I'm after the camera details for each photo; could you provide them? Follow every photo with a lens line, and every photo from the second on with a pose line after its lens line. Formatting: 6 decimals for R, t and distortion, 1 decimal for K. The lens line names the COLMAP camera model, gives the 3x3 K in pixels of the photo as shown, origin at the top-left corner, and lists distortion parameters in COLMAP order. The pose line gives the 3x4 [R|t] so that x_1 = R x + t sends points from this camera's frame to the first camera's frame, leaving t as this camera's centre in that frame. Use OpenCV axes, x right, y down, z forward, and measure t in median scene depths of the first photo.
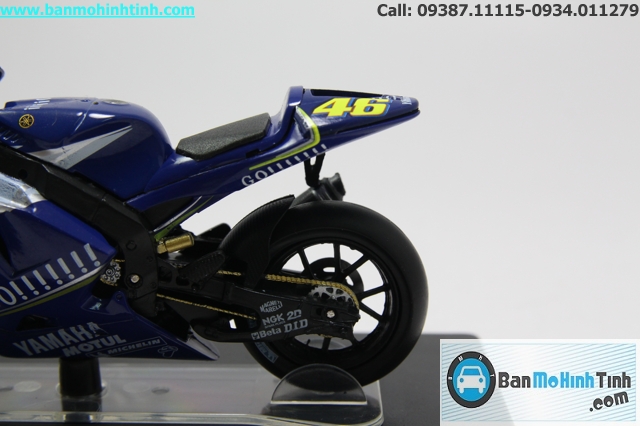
lens RADIAL K [[1181.4, 0, 320.0], [0, 1181.4, 213.0], [0, 0, 1]] dist [-0.158747, -0.258366]
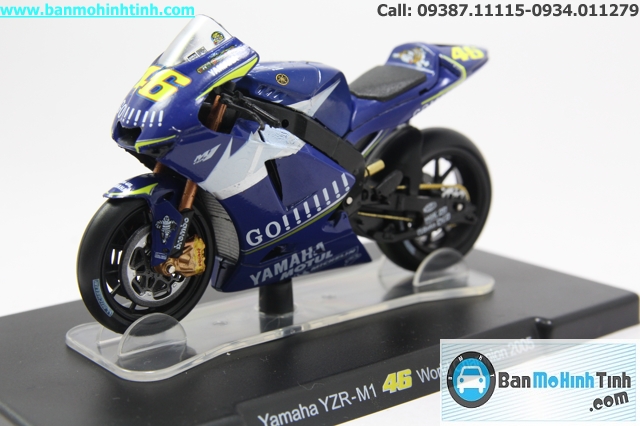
lens RADIAL K [[1181.4, 0, 320.0], [0, 1181.4, 213.0], [0, 0, 1]] dist [-0.158747, -0.258366]
pose [[0.777946, -0.141830, 0.612114, -0.947067], [0.139121, 0.988892, 0.052320, -0.001124], [-0.612736, 0.044456, 0.789036, 0.030693]]
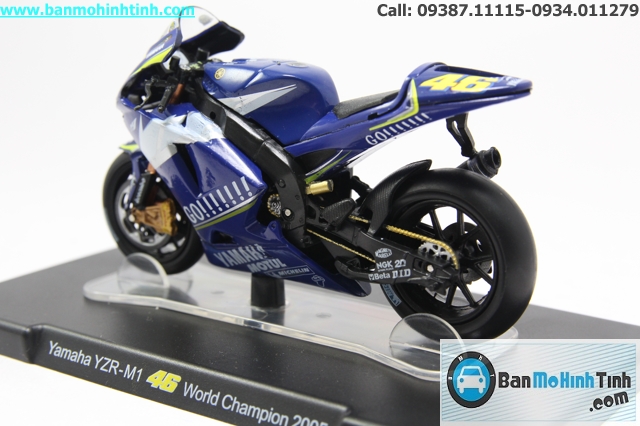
lens RADIAL K [[1181.4, 0, 320.0], [0, 1181.4, 213.0], [0, 0, 1]] dist [-0.158747, -0.258366]
pose [[0.828407, 0.135593, -0.543468, 0.519075], [-0.130938, 0.990253, 0.047476, -0.004899], [0.544608, 0.031831, 0.838086, 0.013579]]
